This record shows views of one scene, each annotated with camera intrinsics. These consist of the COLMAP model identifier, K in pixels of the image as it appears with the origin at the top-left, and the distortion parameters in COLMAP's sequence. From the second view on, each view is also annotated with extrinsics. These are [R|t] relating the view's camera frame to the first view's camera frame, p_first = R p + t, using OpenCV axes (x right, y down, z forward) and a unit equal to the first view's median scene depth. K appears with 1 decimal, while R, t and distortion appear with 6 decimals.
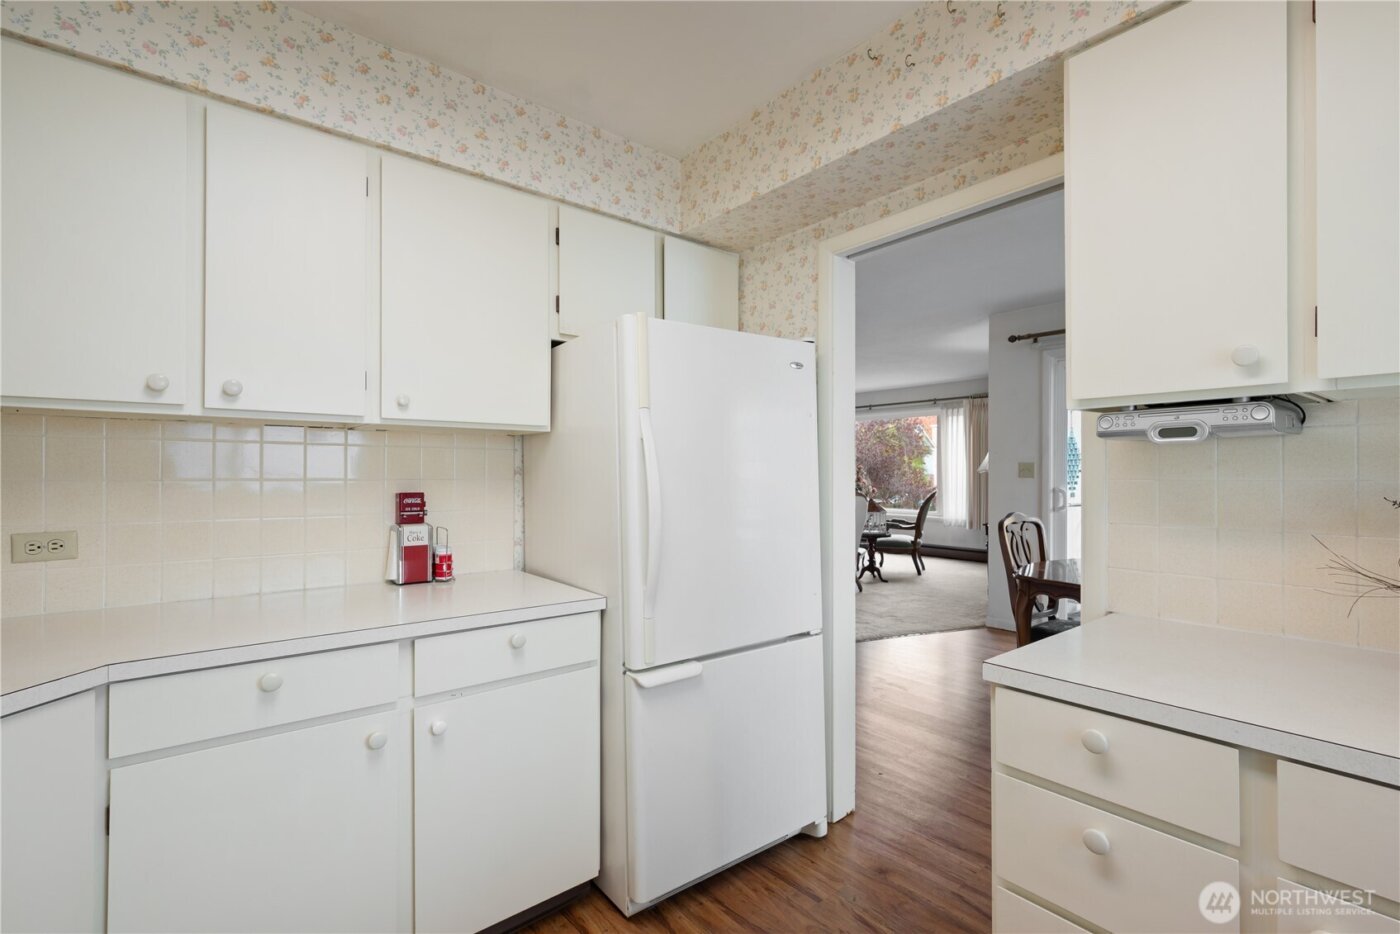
lens RADIAL K [[649.3, 0, 700.0], [0, 649.3, 467.0], [0, 0, 1]] dist [-0.001963, -0.000039]
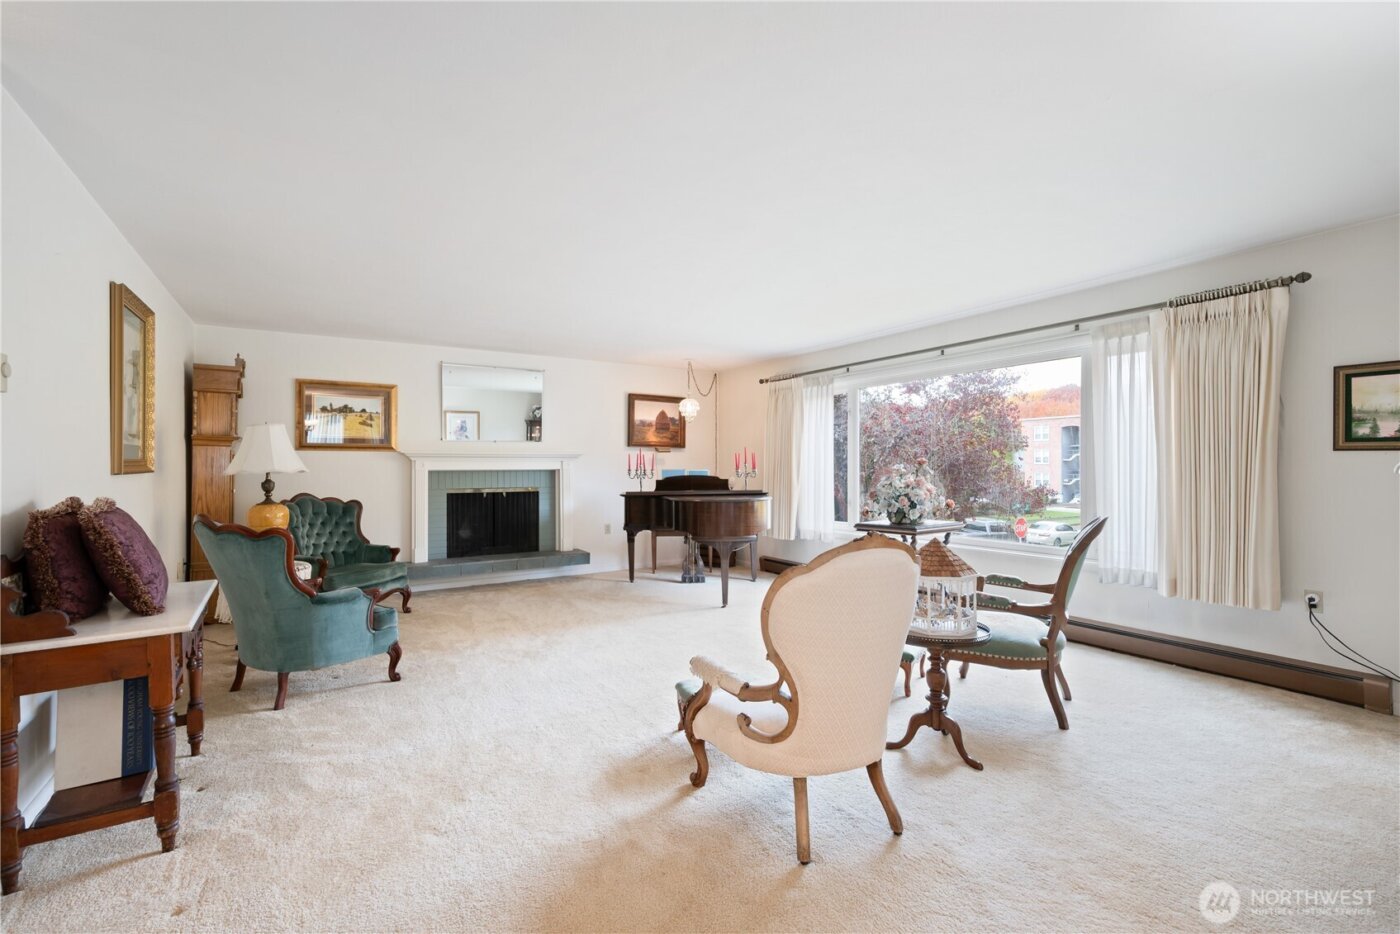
lens RADIAL K [[611.9, 0, 700.0], [0, 611.9, 467.0], [0, 0, 1]] dist [0.003296, 0.000180]
pose [[0.990799, -0.001489, -0.135334, 0.161780], [0.001919, 0.999994, 0.003048, 0.004636], [0.135329, -0.003279, 0.990795, 0.574961]]
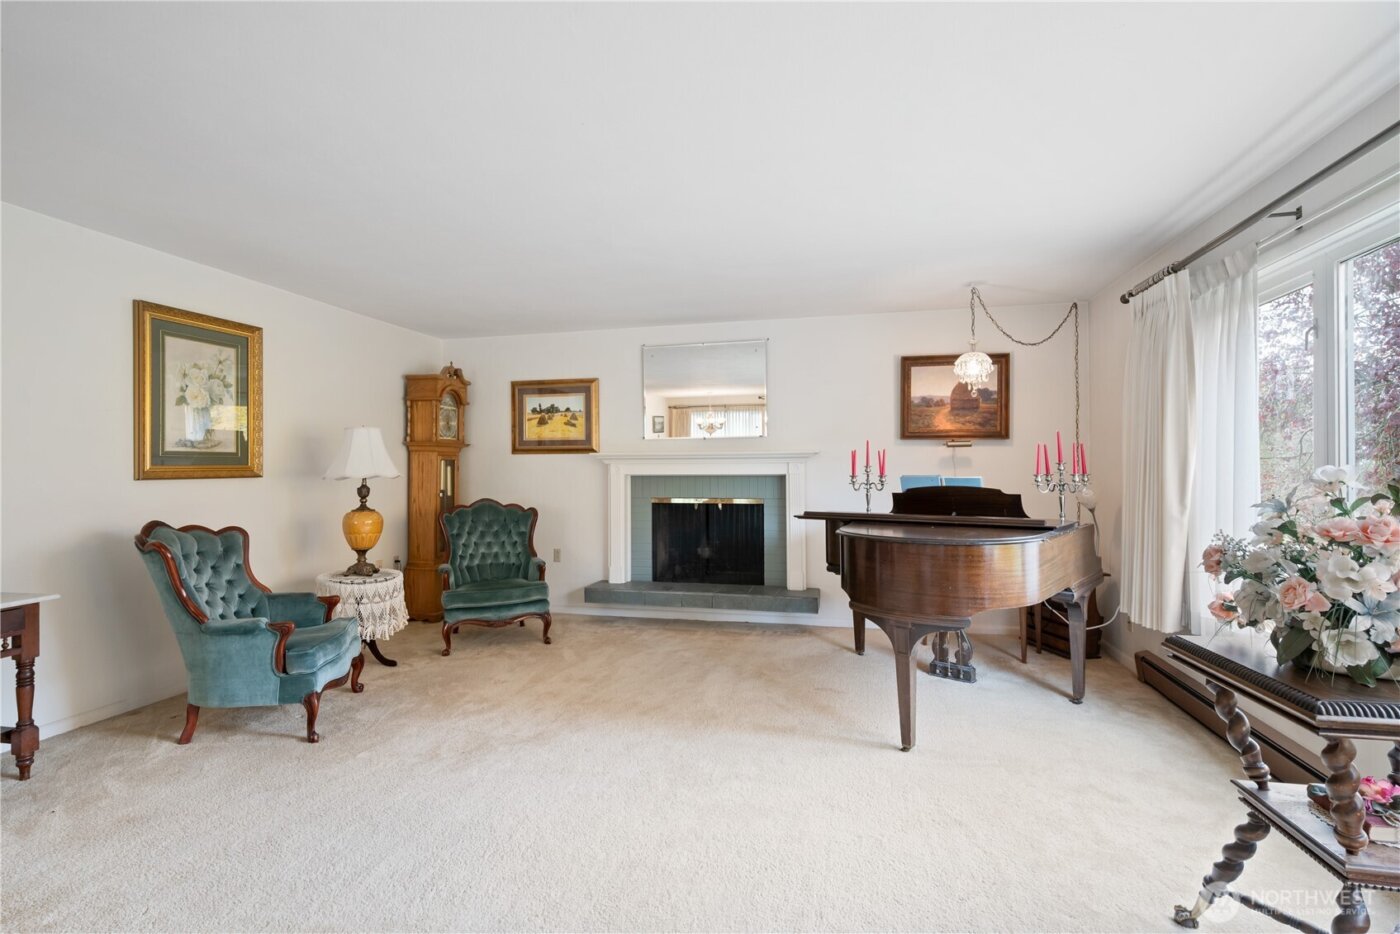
lens RADIAL K [[649.3, 0, 700.0], [0, 649.3, 467.0], [0, 0, 1]] dist [-0.001963, -0.000039]
pose [[0.601198, -0.005828, -0.799079, 0.281374], [0.004865, 0.999982, -0.003634, 0.004603], [0.799085, -0.001703, 0.601216, 0.854677]]
